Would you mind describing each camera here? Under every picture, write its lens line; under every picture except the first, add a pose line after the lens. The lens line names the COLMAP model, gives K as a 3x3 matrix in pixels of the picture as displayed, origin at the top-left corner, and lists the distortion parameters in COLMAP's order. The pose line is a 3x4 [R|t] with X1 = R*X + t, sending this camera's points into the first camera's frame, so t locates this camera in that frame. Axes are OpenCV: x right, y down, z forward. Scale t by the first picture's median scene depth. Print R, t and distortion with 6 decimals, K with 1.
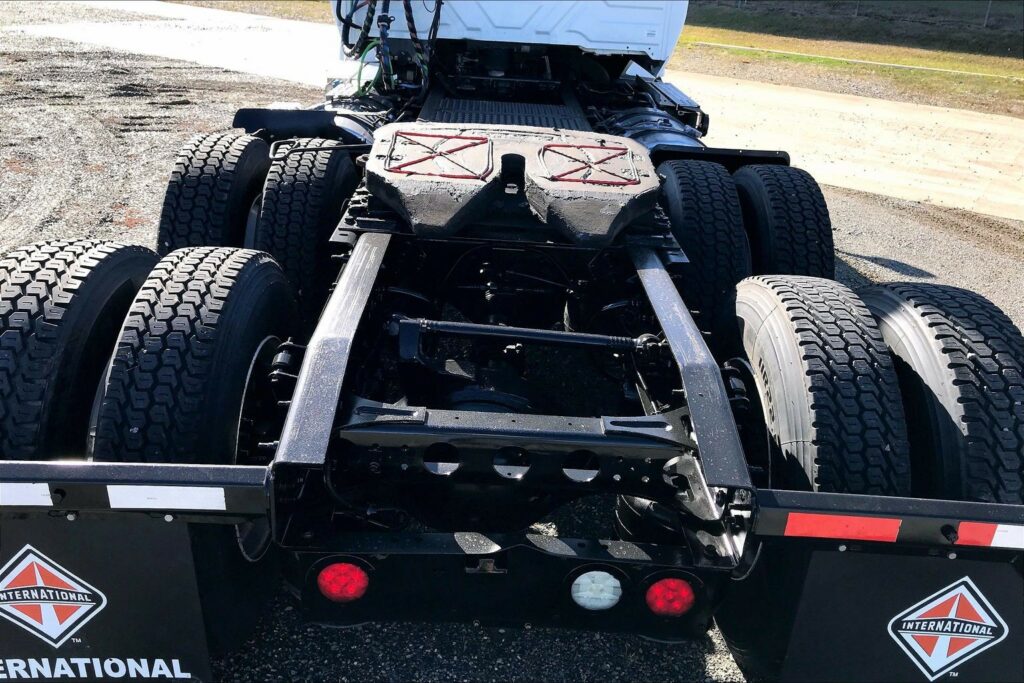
lens RADIAL K [[786.6, 0, 513.2], [0, 786.6, 368.0], [0, 0, 1]] dist [0.043096, -0.026573]
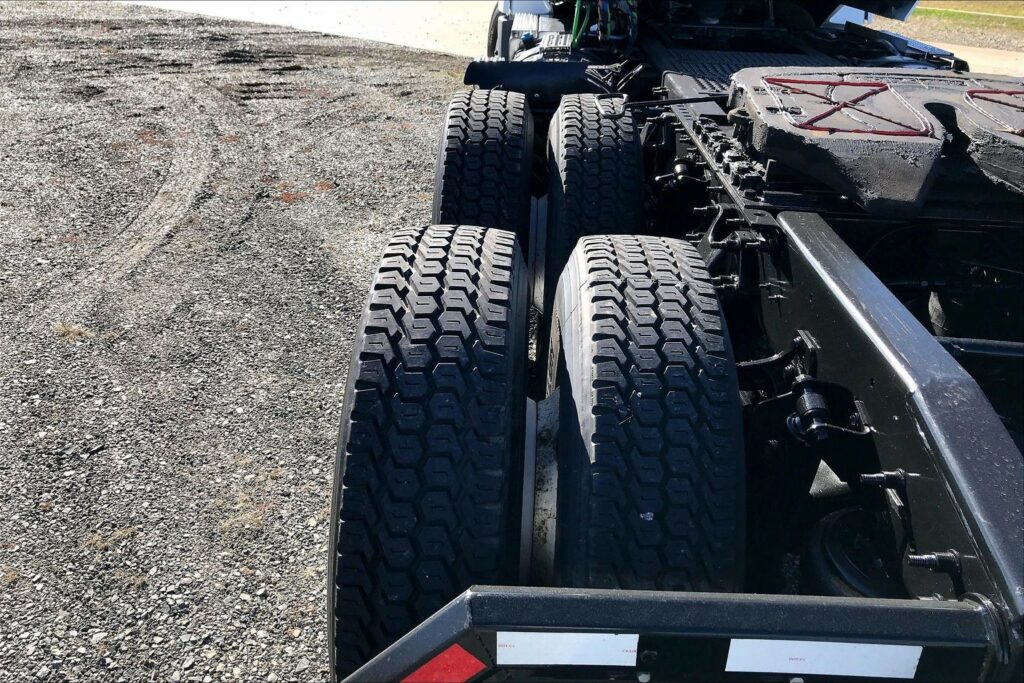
lens RADIAL K [[799.1, 0, 510.0], [0, 799.1, 345.9], [0, 0, 1]] dist [0.028976, -0.012838]
pose [[0.998614, 0.001662, -0.052609, -0.154790], [-0.001256, 0.999969, 0.007745, -0.019447], [0.052620, -0.007668, 0.998585, 0.089318]]
